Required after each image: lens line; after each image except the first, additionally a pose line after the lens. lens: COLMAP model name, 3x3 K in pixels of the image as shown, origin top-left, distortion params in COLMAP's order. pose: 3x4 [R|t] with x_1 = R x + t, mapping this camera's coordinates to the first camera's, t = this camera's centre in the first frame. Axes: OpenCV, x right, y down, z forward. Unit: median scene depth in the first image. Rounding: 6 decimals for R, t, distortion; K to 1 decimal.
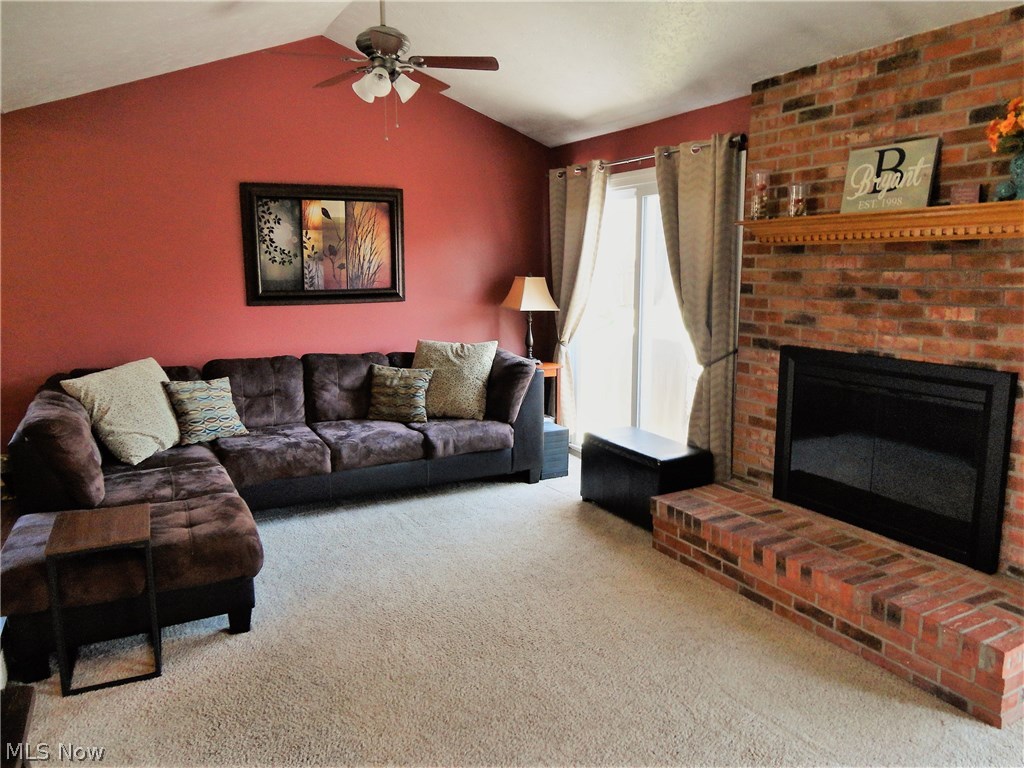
lens RADIAL K [[751.8, 0, 512.0], [0, 751.8, 384.0], [0, 0, 1]] dist [-0.014359, 0.021525]
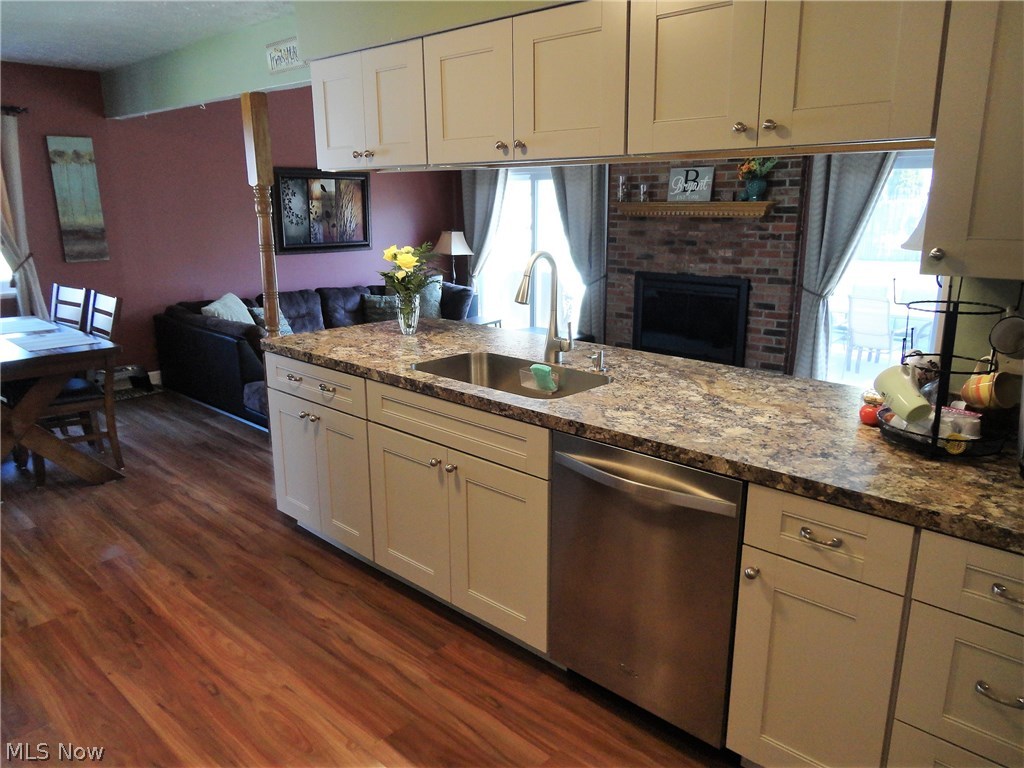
lens RADIAL K [[751.8, 0, 512.0], [0, 751.8, 384.0], [0, 0, 1]] dist [-0.014359, 0.021525]
pose [[0.944820, -0.073483, 0.319242, -0.513391], [0.049005, 0.995256, 0.084053, 0.051798], [-0.323904, -0.063771, 0.943938, -0.629503]]
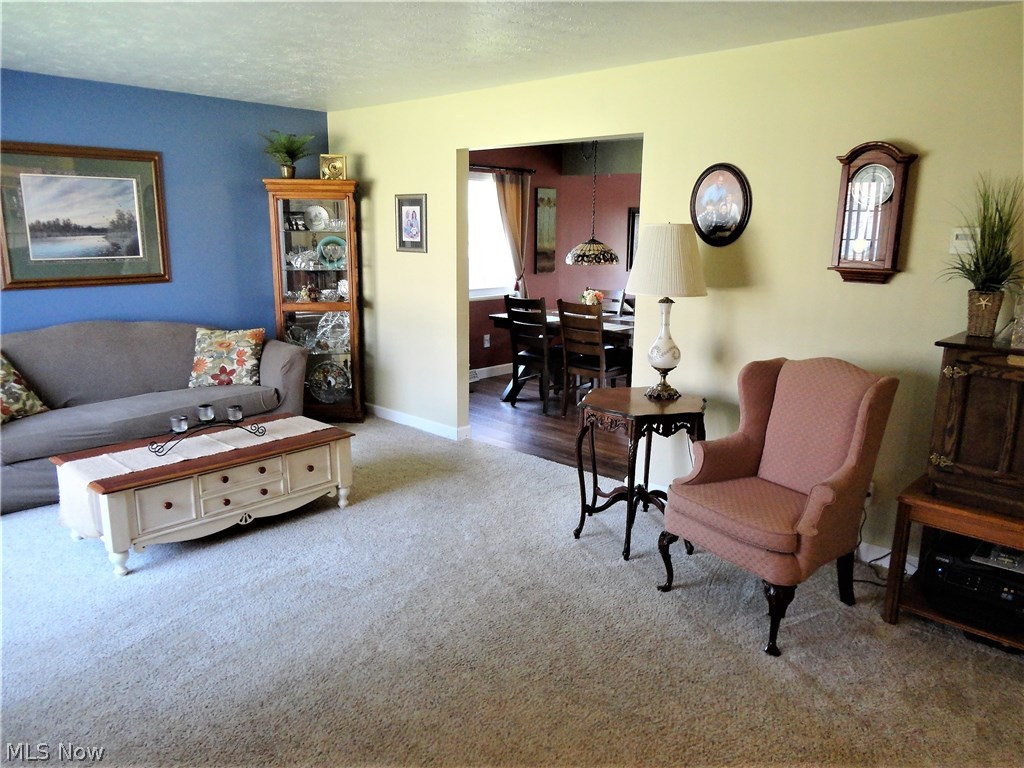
lens RADIAL K [[751.8, 0, 512.0], [0, 751.8, 384.0], [0, 0, 1]] dist [-0.014359, 0.021525]
pose [[0.943969, -0.054496, 0.325504, -1.635867], [0.037552, 0.997603, 0.058116, 0.081428], [-0.327891, -0.042636, 0.943753, -0.952150]]
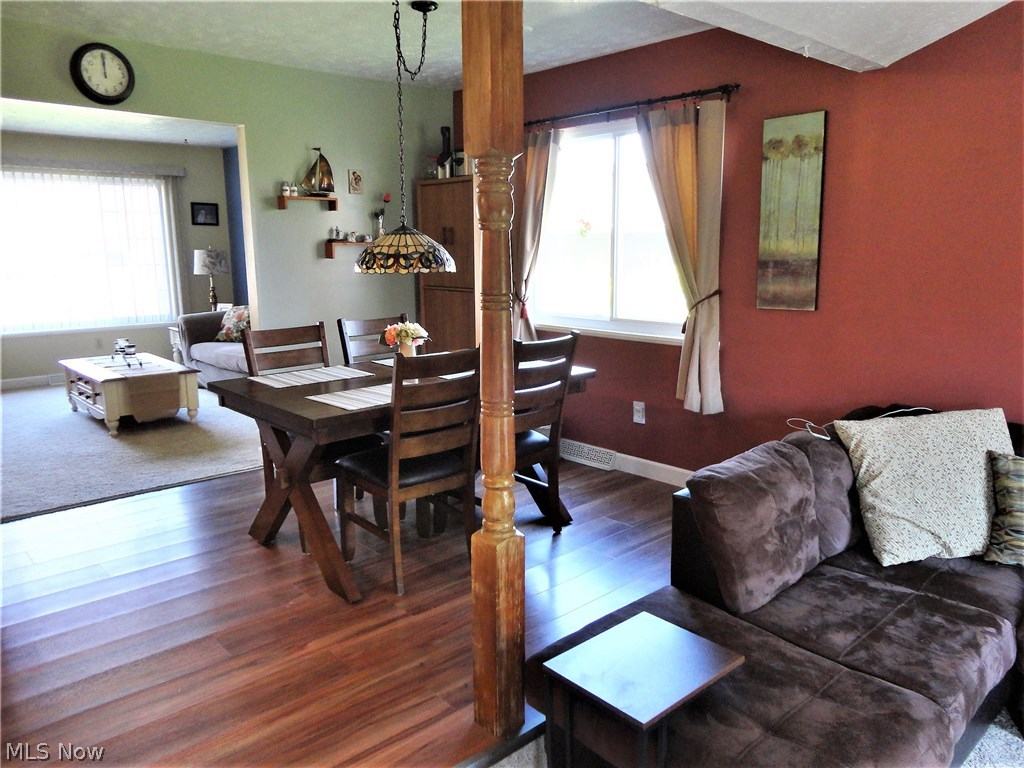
lens RADIAL K [[742.9, 0, 512.0], [0, 742.9, 384.0], [0, 0, 1]] dist [-0.012443, -0.004924]
pose [[0.257761, 0.178063, -0.949659, 0.010938], [-0.147271, 0.978628, 0.143522, -0.099275], [0.954919, 0.102863, 0.278476, 0.490652]]
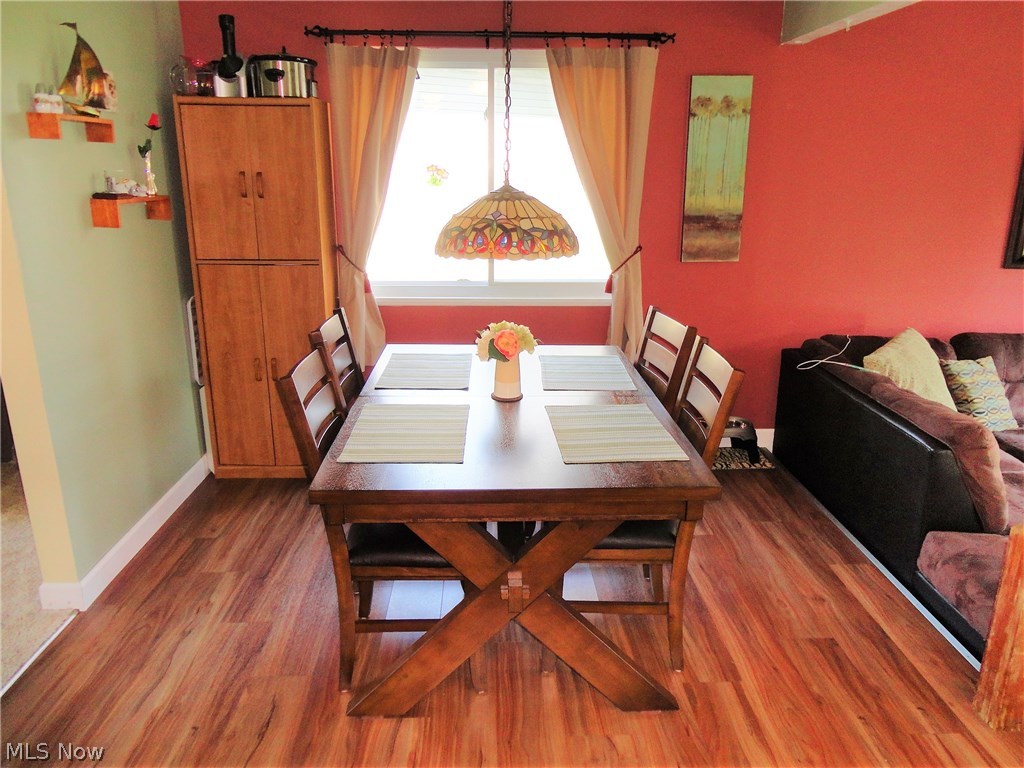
lens RADIAL K [[751.8, 0, 512.0], [0, 751.8, 384.0], [0, 0, 1]] dist [-0.014359, 0.021525]
pose [[0.900459, 0.129414, -0.415241, -0.614182], [-0.079307, 0.987557, 0.135801, -0.060358], [0.427648, -0.089352, 0.899518, 0.021814]]
